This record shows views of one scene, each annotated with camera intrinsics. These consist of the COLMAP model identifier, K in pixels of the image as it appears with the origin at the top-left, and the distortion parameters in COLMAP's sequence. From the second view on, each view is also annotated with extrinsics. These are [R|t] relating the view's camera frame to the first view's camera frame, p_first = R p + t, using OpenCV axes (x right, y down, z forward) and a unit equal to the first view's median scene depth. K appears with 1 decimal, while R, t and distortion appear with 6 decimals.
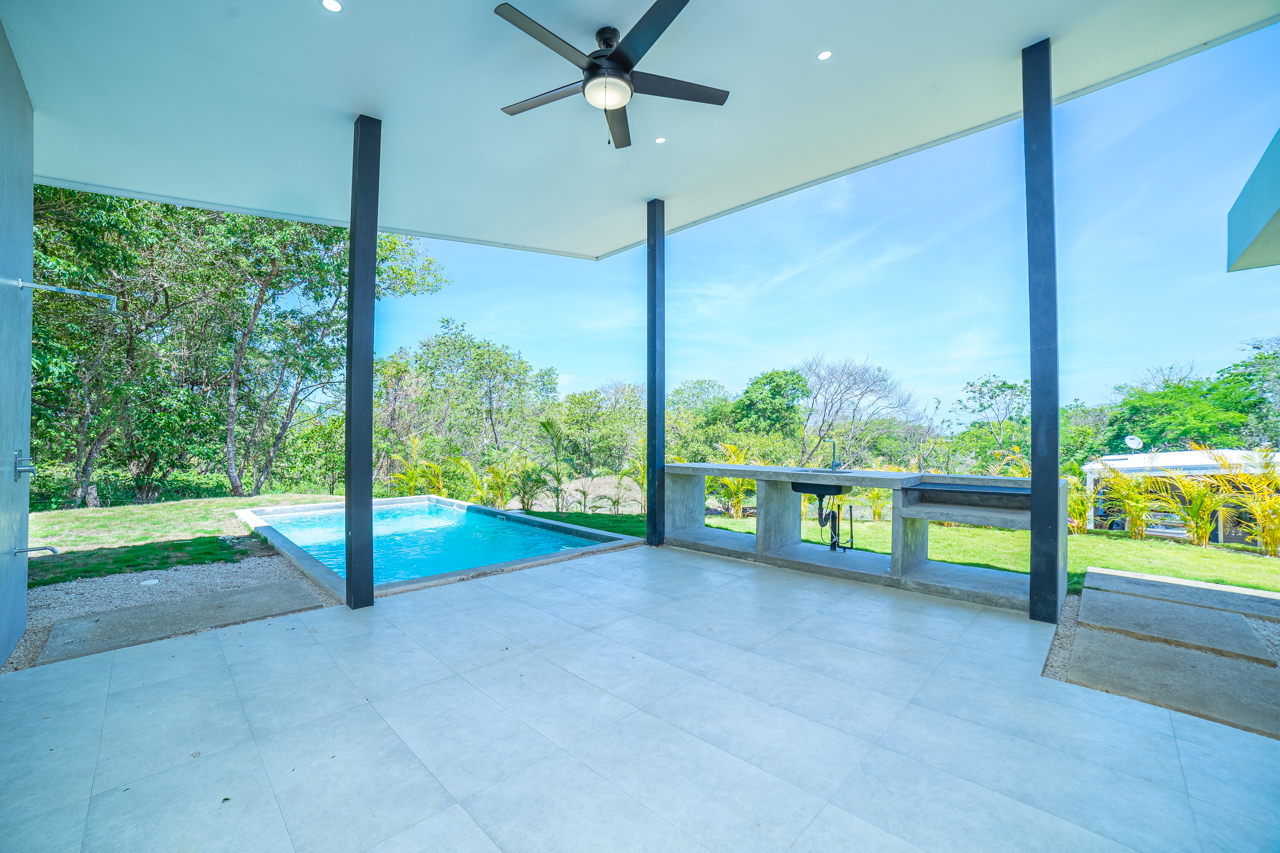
lens RADIAL K [[518.6, 0, 636.9], [0, 518.6, 426.3], [0, 0, 1]] dist [-0.100230, 0.038707]
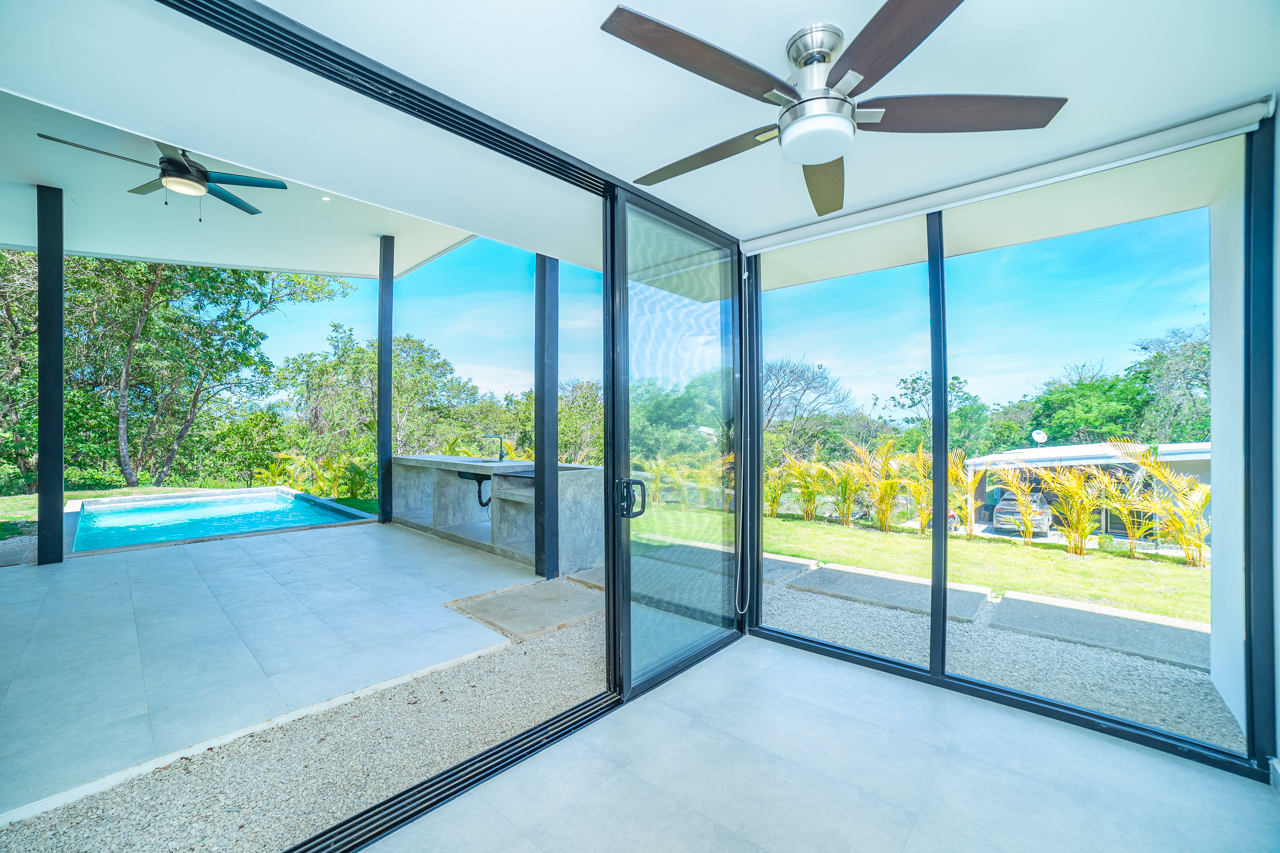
lens RADIAL K [[518.6, 0, 636.9], [0, 518.6, 426.3], [0, 0, 1]] dist [-0.100230, 0.038707]
pose [[0.999527, -0.003980, 0.030491, 0.877708], [0.003747, 0.999964, 0.007676, -0.004856], [-0.030520, -0.007558, 0.999506, -0.301883]]
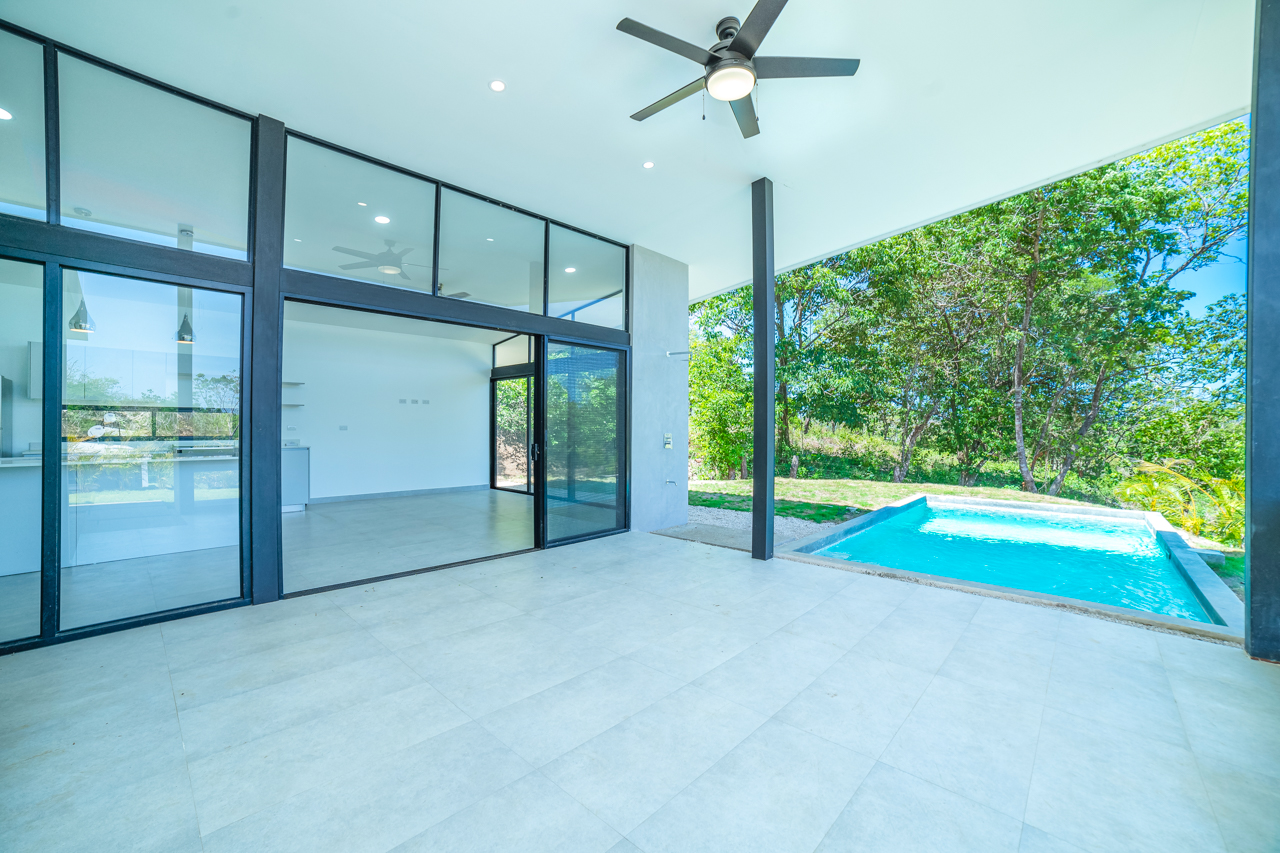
lens RADIAL K [[518.6, 0, 636.9], [0, 518.6, 426.3], [0, 0, 1]] dist [-0.100230, 0.038707]
pose [[0.017203, -0.003210, -0.999847, 0.709345], [0.010000, 0.999945, -0.003038, 0.015628], [0.999802, -0.009946, 0.017234, 0.599970]]
